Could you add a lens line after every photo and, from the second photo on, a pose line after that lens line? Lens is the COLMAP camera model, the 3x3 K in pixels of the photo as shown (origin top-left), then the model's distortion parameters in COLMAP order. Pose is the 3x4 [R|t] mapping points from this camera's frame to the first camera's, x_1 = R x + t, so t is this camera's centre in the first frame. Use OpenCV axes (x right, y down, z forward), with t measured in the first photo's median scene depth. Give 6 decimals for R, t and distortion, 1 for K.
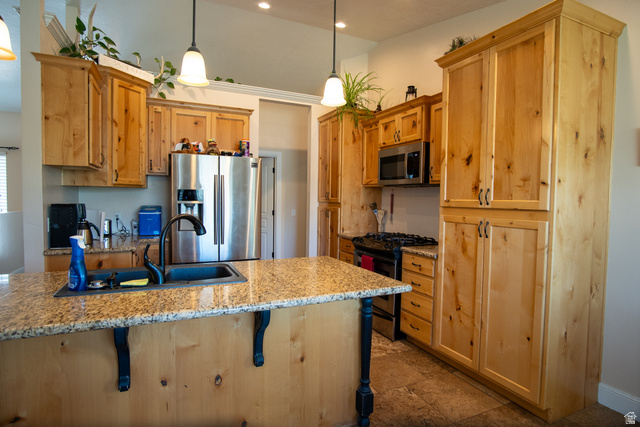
lens RADIAL K [[340.7, 0, 319.3], [0, 340.7, 214.1], [0, 0, 1]] dist [-0.035038, 0.009659]
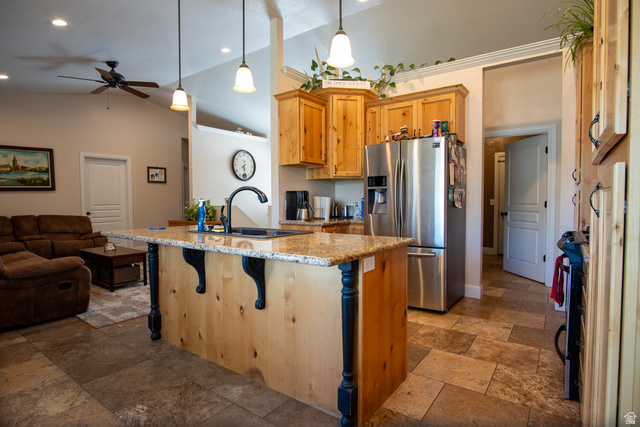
lens RADIAL K [[340.7, 0, 317.9], [0, 340.7, 214.6], [0, 0, 1]] dist [-0.035038, 0.009659]
pose [[0.486033, 0.017722, -0.873761, 0.570900], [-0.027127, 0.999619, 0.005184, 0.059876], [0.873520, 0.021183, 0.486328, 0.346162]]
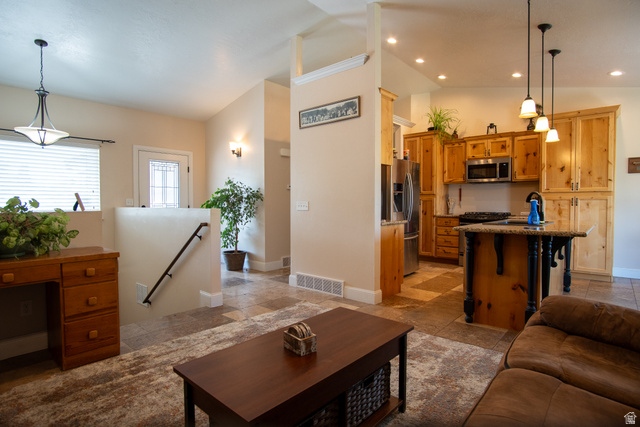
lens RADIAL K [[340.7, 0, 318.9], [0, 340.7, 213.8], [0, 0, 1]] dist [-0.035038, 0.009659]
pose [[0.914094, -0.028688, 0.404487, -1.487779], [0.032961, 0.999450, -0.003603, 0.060996], [-0.404162, 0.016626, 0.914536, -0.223836]]
